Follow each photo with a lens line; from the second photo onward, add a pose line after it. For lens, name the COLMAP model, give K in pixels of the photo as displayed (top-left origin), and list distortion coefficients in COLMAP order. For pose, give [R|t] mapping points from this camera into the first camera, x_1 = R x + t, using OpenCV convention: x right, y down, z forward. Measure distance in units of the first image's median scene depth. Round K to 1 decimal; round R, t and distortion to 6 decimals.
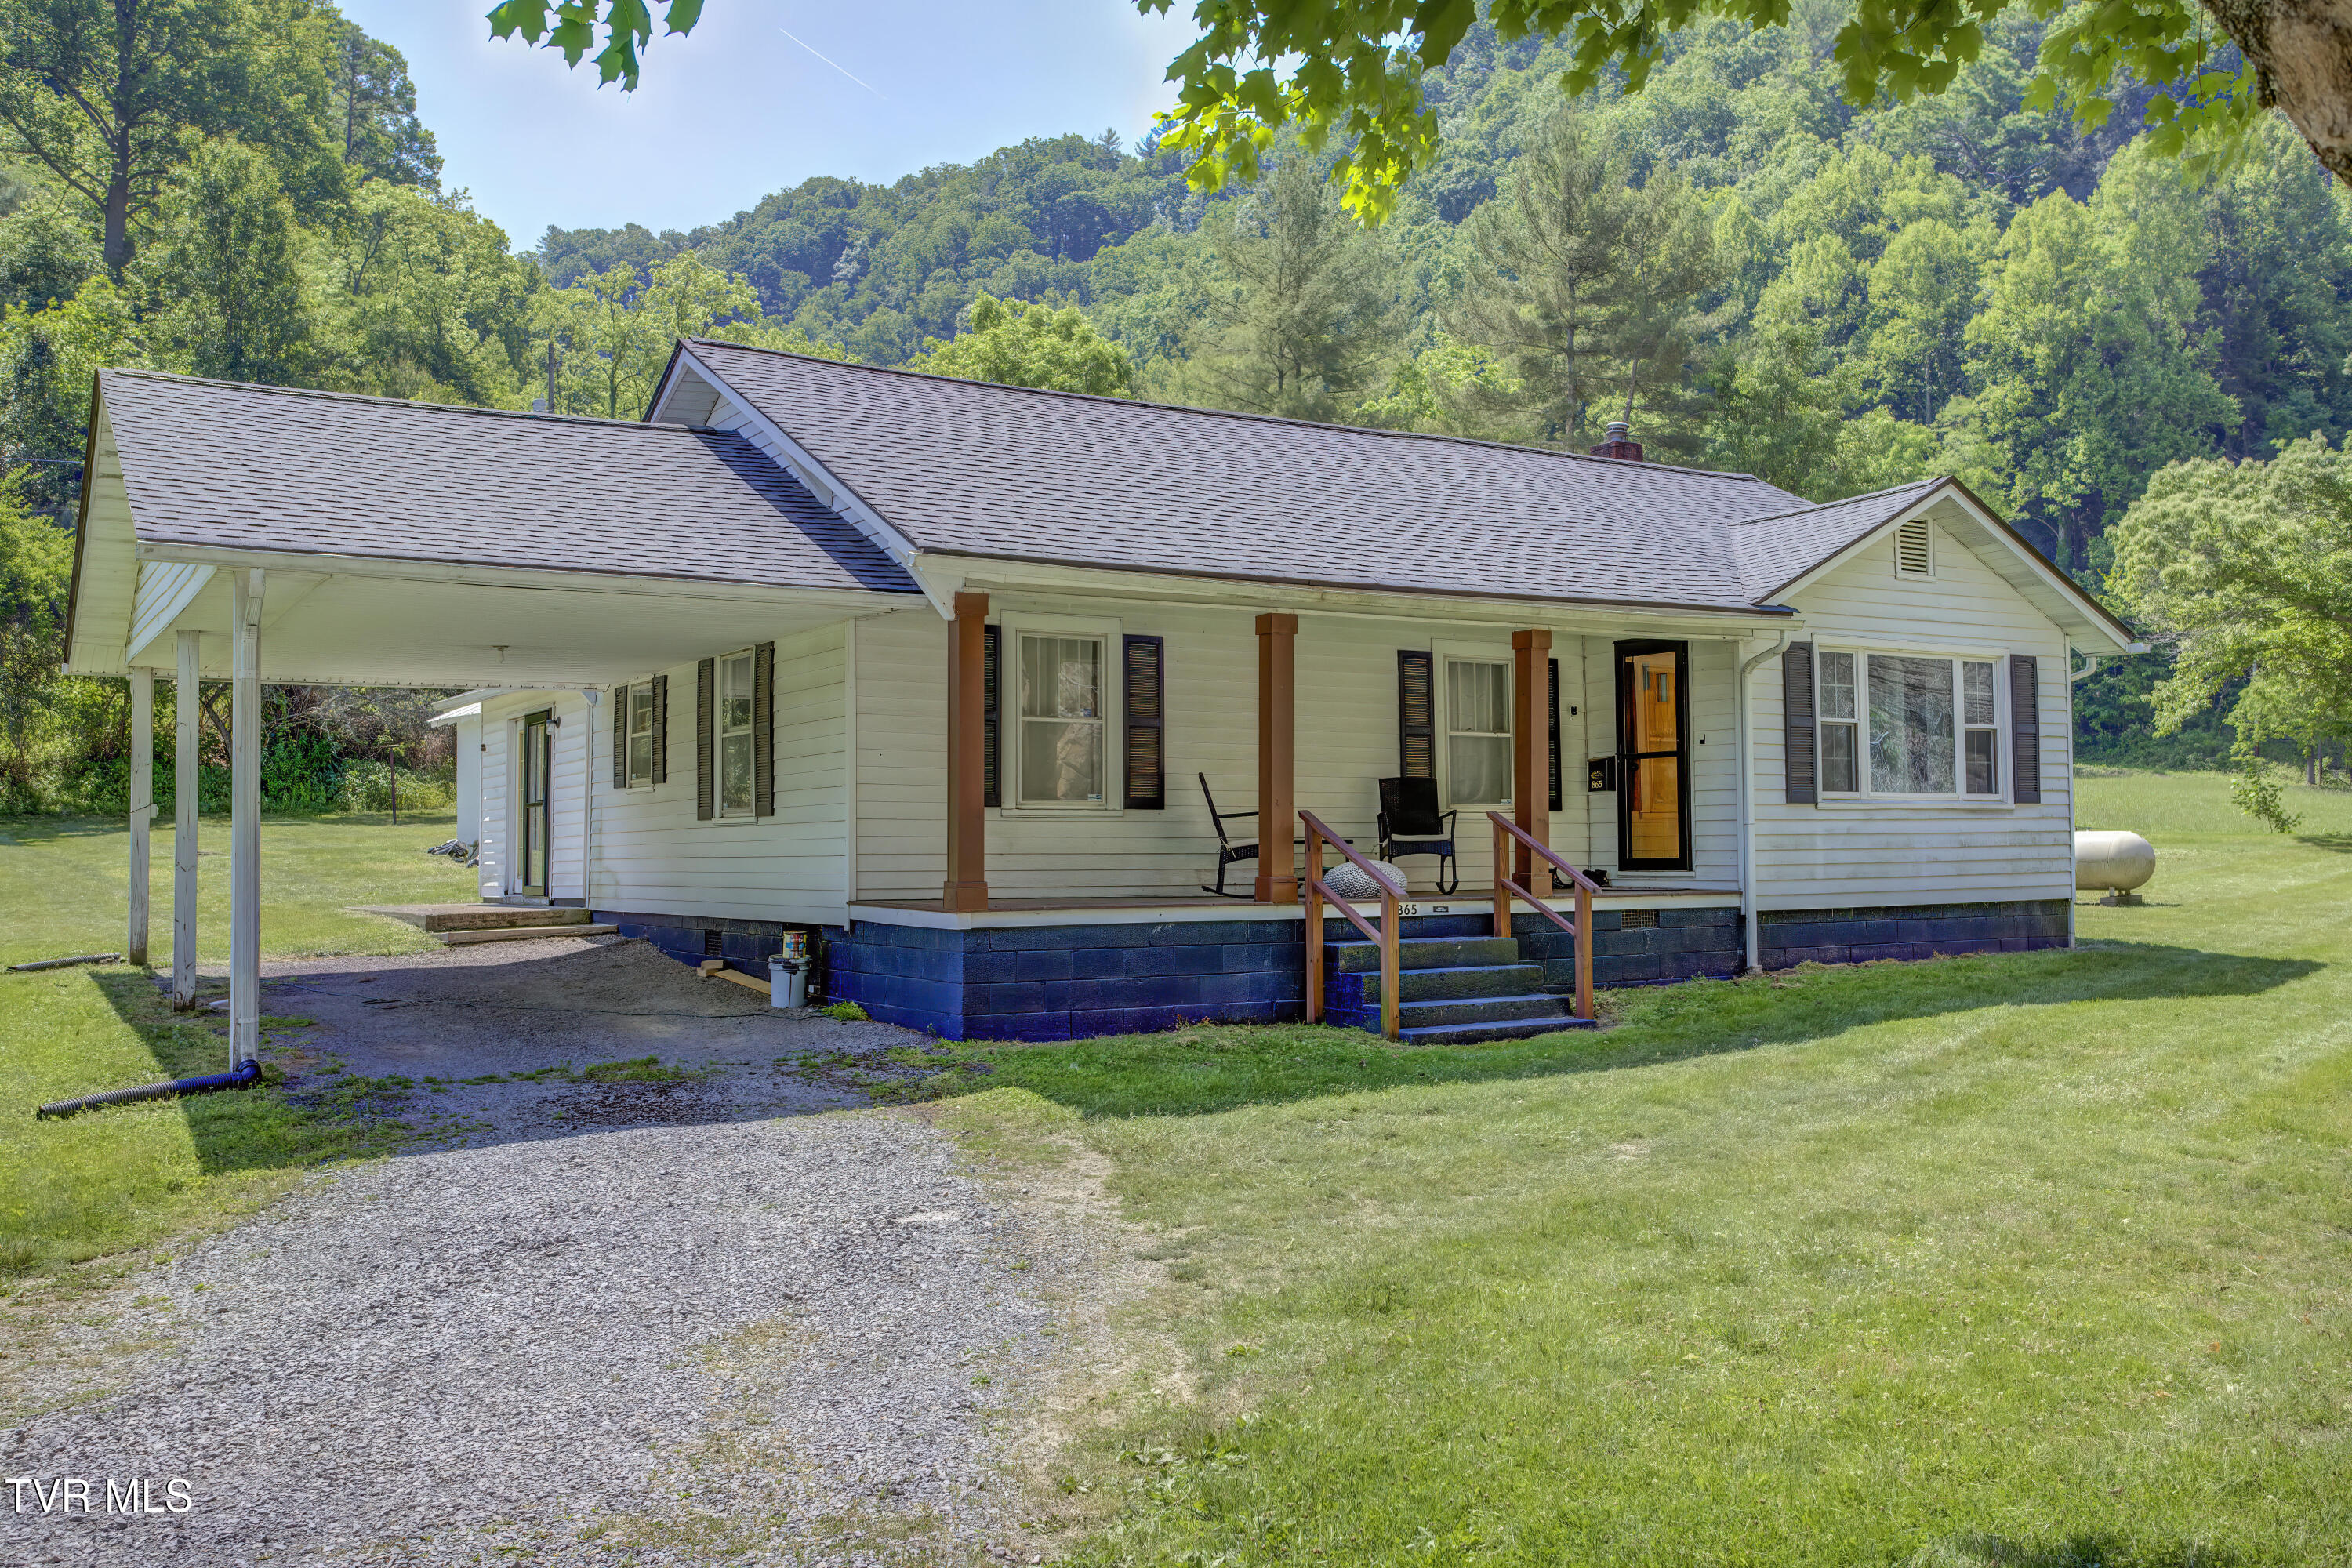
lens RADIAL K [[2065.1, 0, 1176.0], [0, 2065.1, 784.0], [0, 0, 1]] dist [0.000692, -0.017972]
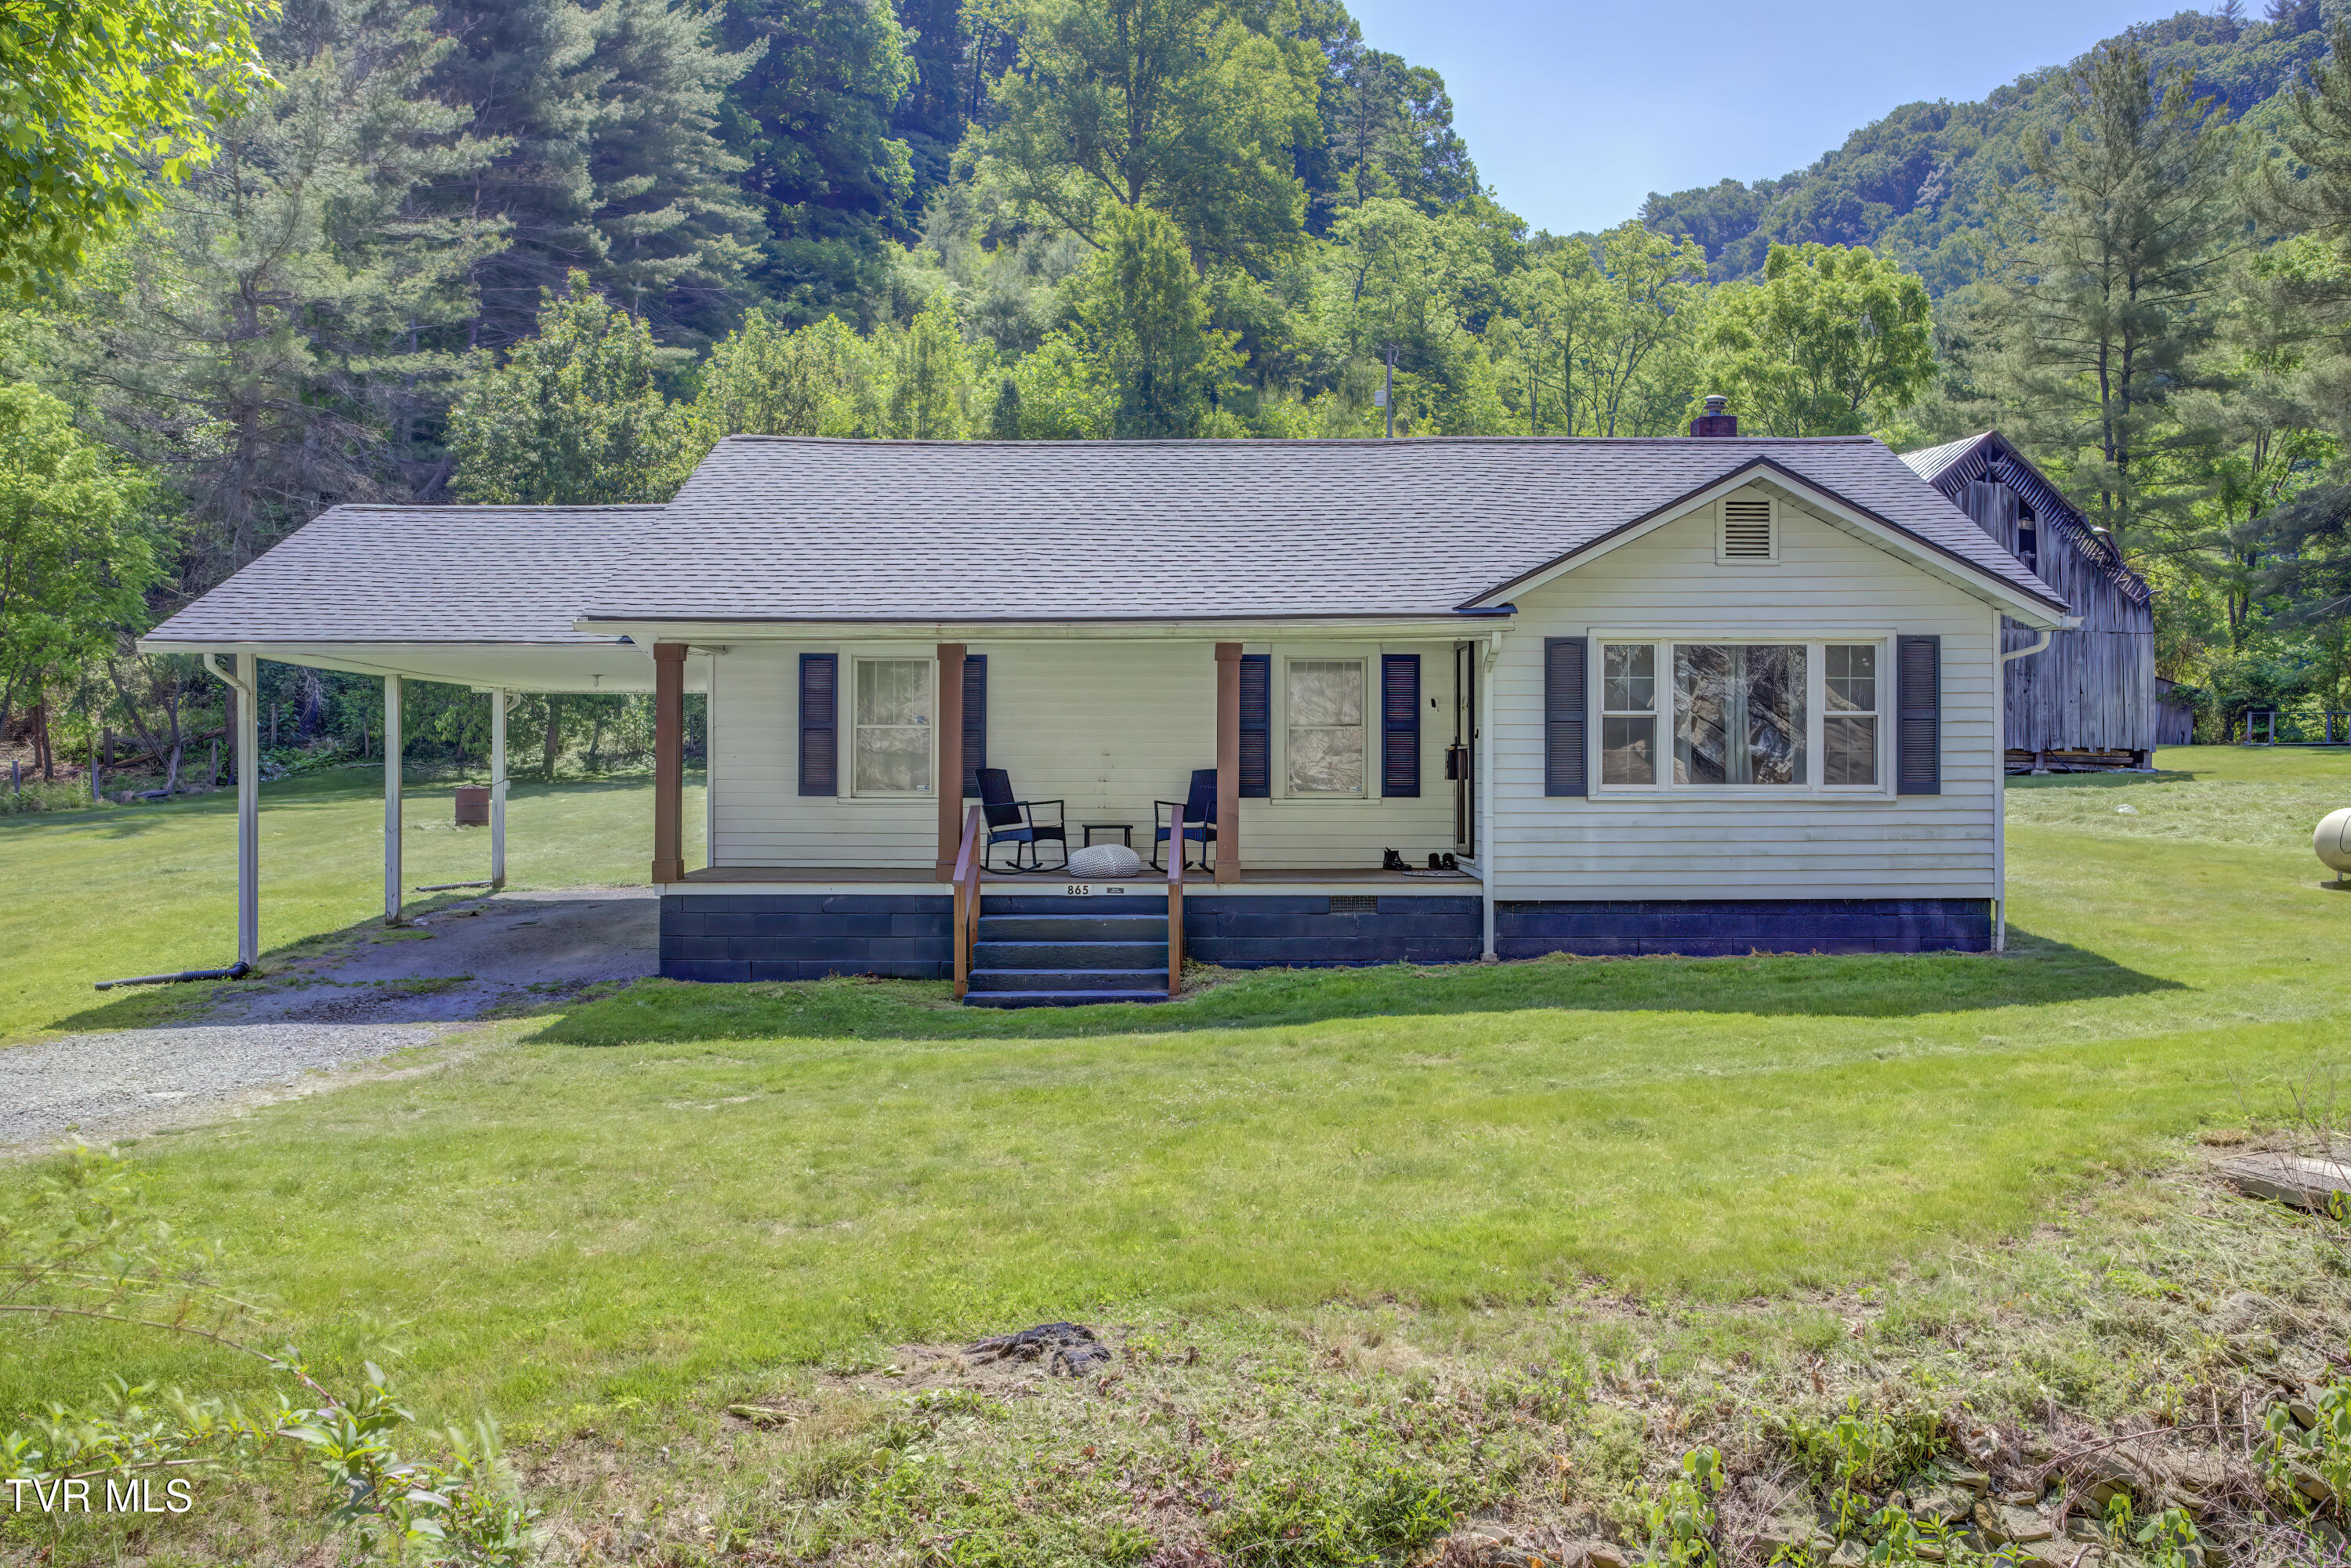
lens RADIAL K [[1922.5, 0, 1175.5], [0, 1922.5, 784.0], [0, 0, 1]] dist [-0.010002, 0.008863]
pose [[0.845026, 0.009875, -0.534633, 0.072930], [0.012193, 0.999214, 0.037728, -0.003923], [0.534585, -0.038400, 0.844242, 0.010624]]
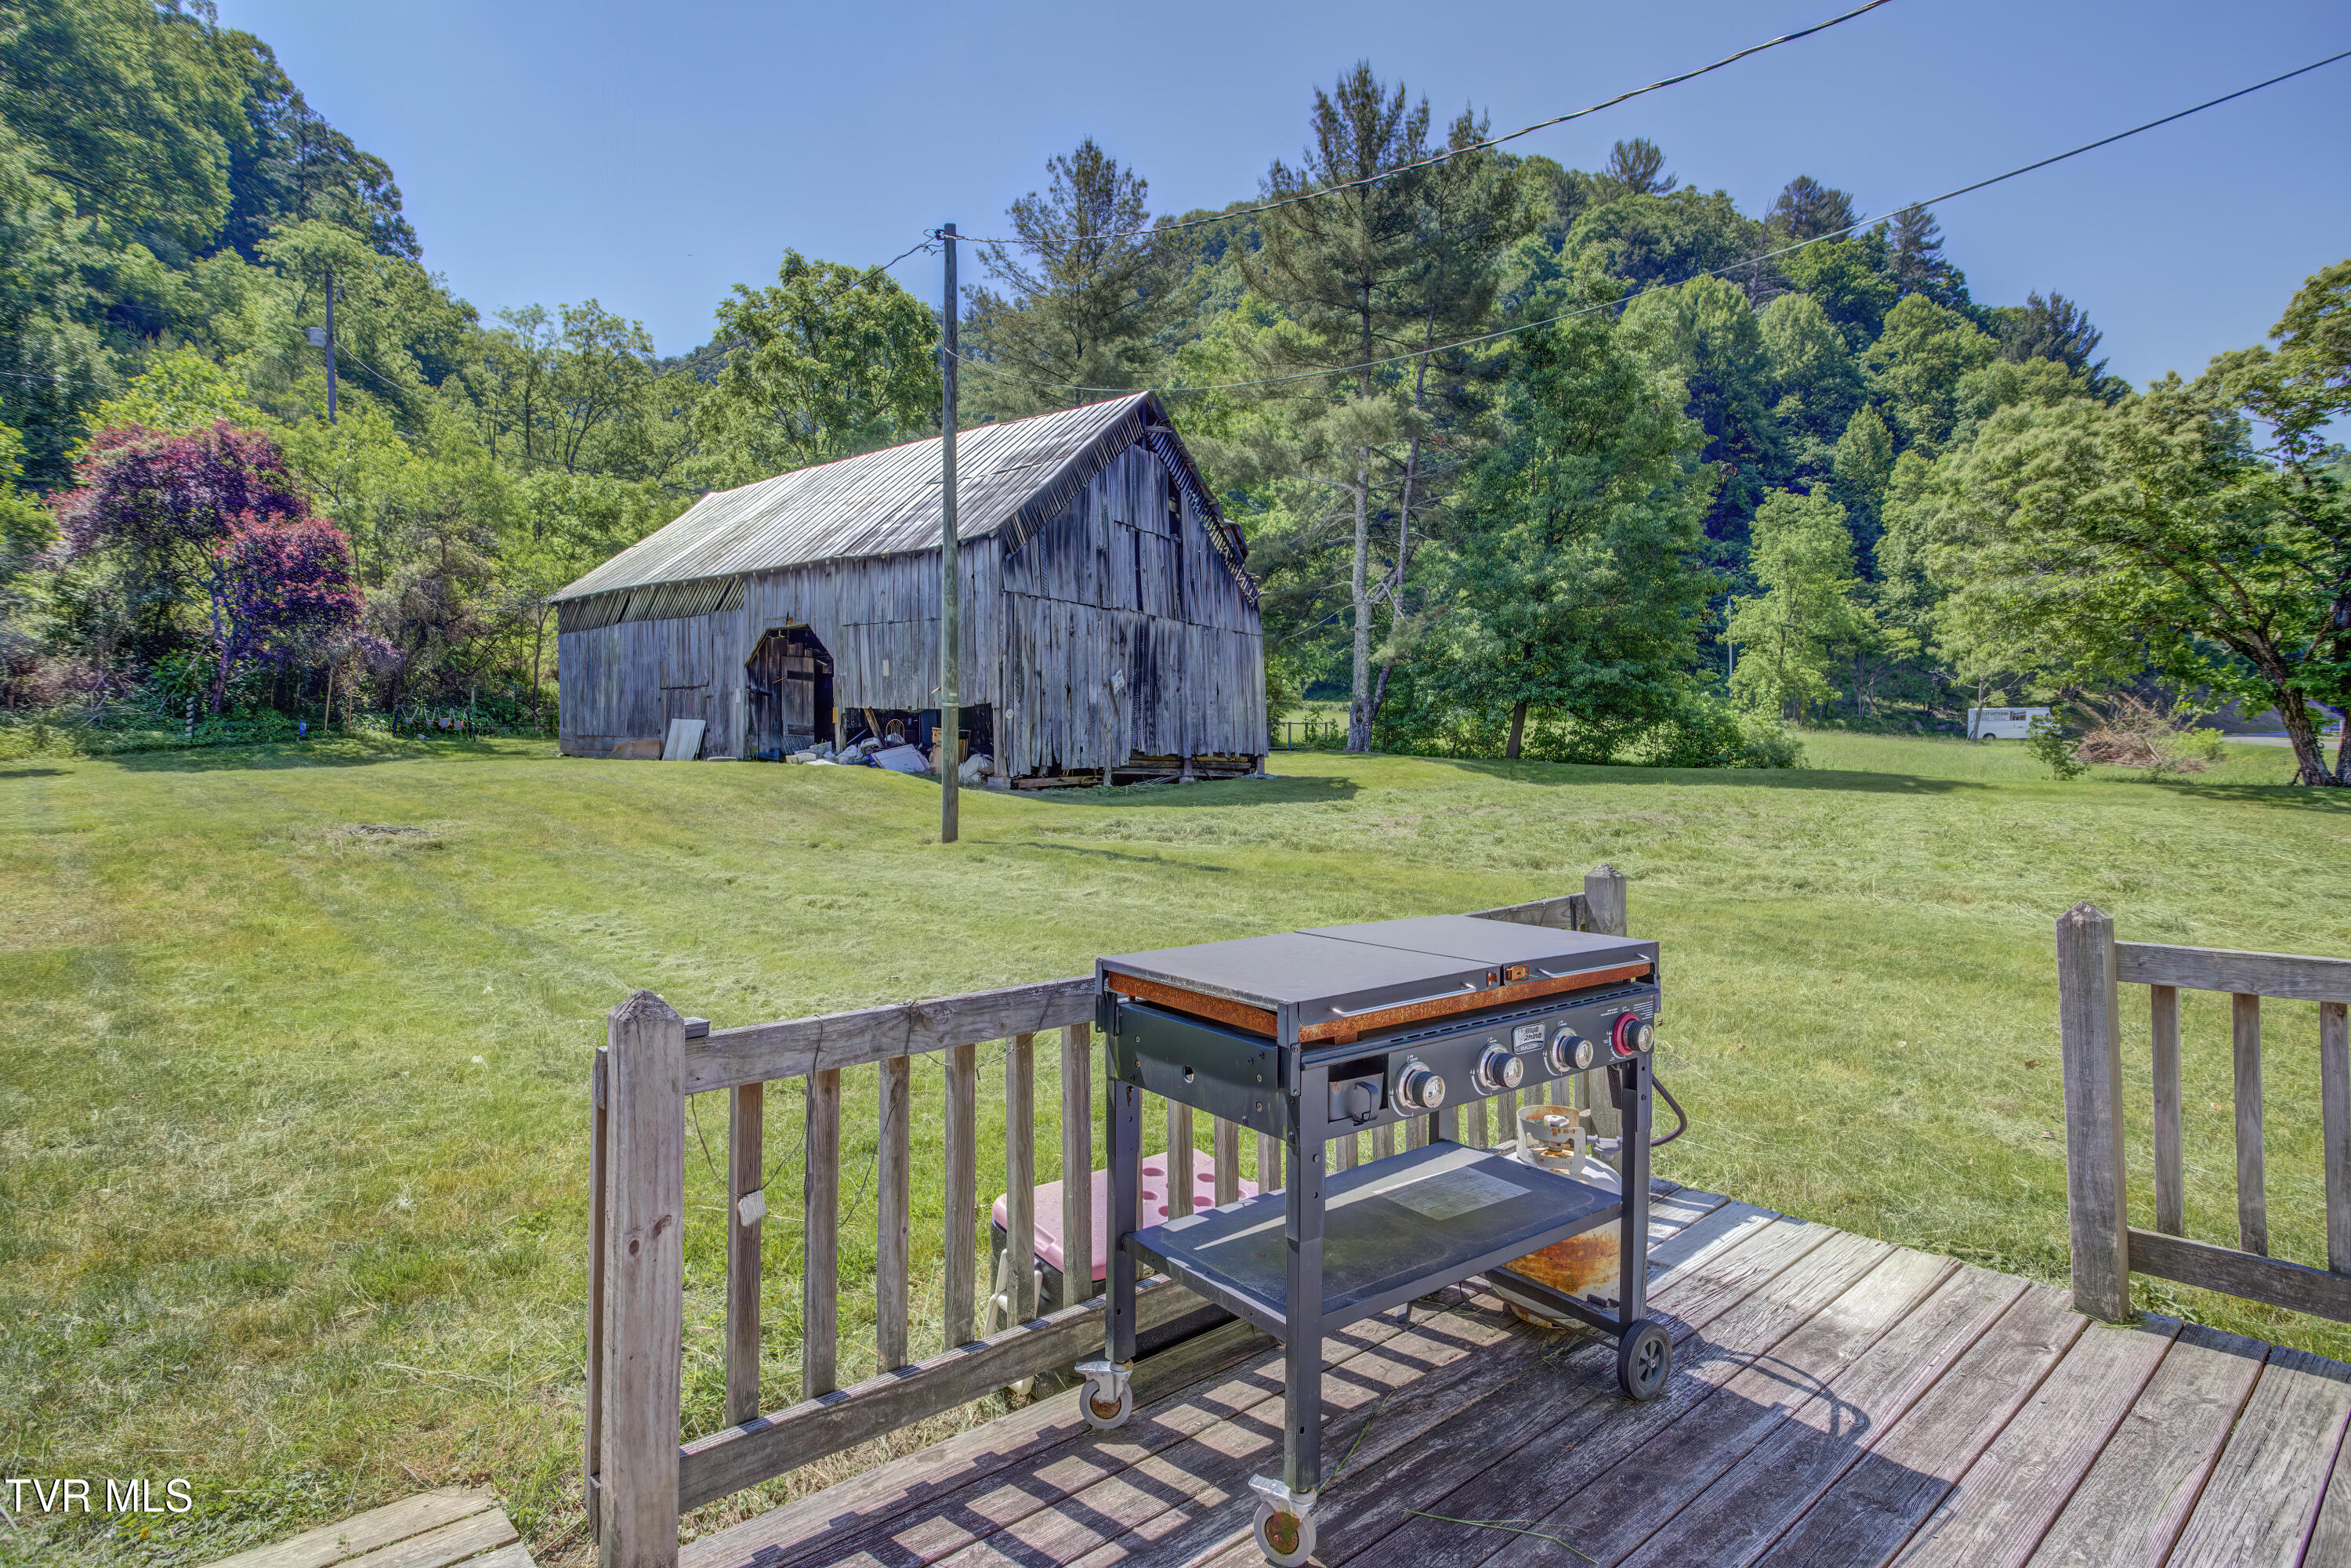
lens RADIAL K [[1194.1, 0, 1175.5], [0, 1194.1, 784.0], [0, 0, 1]] dist [-0.012404, -0.001161]
pose [[0.988184, -0.004179, 0.153213, 0.001564], [-0.003469, 0.998762, 0.049615, -0.000706], [-0.153231, -0.049561, 0.986947, 0.163330]]
